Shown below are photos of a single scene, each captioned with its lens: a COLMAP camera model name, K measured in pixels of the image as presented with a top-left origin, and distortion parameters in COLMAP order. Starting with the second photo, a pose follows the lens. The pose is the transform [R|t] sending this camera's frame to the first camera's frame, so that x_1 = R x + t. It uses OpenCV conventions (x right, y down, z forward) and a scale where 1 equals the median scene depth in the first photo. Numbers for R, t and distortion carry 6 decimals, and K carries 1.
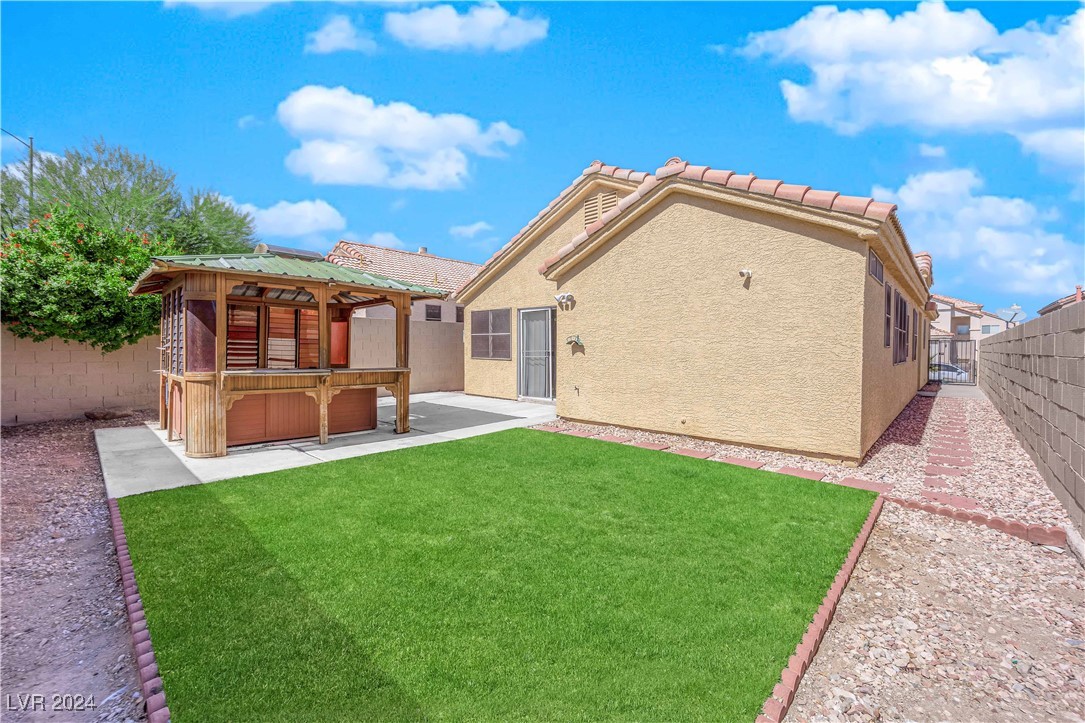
lens RADIAL K [[448.8, 0, 542.6], [0, 448.8, 354.7], [0, 0, 1]] dist [0.000312, 0.000195]
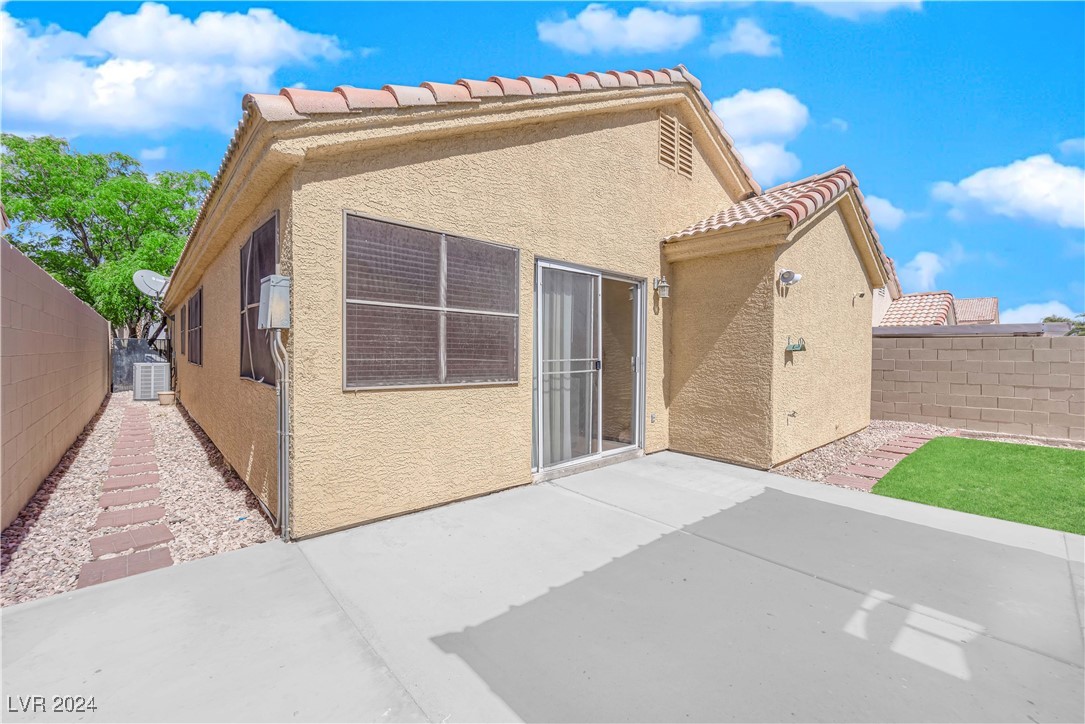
lens RADIAL K [[448.8, 0, 543.6], [0, 448.8, 359.0], [0, 0, 1]] dist [0.000312, 0.000195]
pose [[0.085668, -0.012077, 0.996251, -0.152347], [0.009153, 0.999894, 0.011334, -0.004823], [-0.996282, 0.008148, 0.085770, 0.319822]]
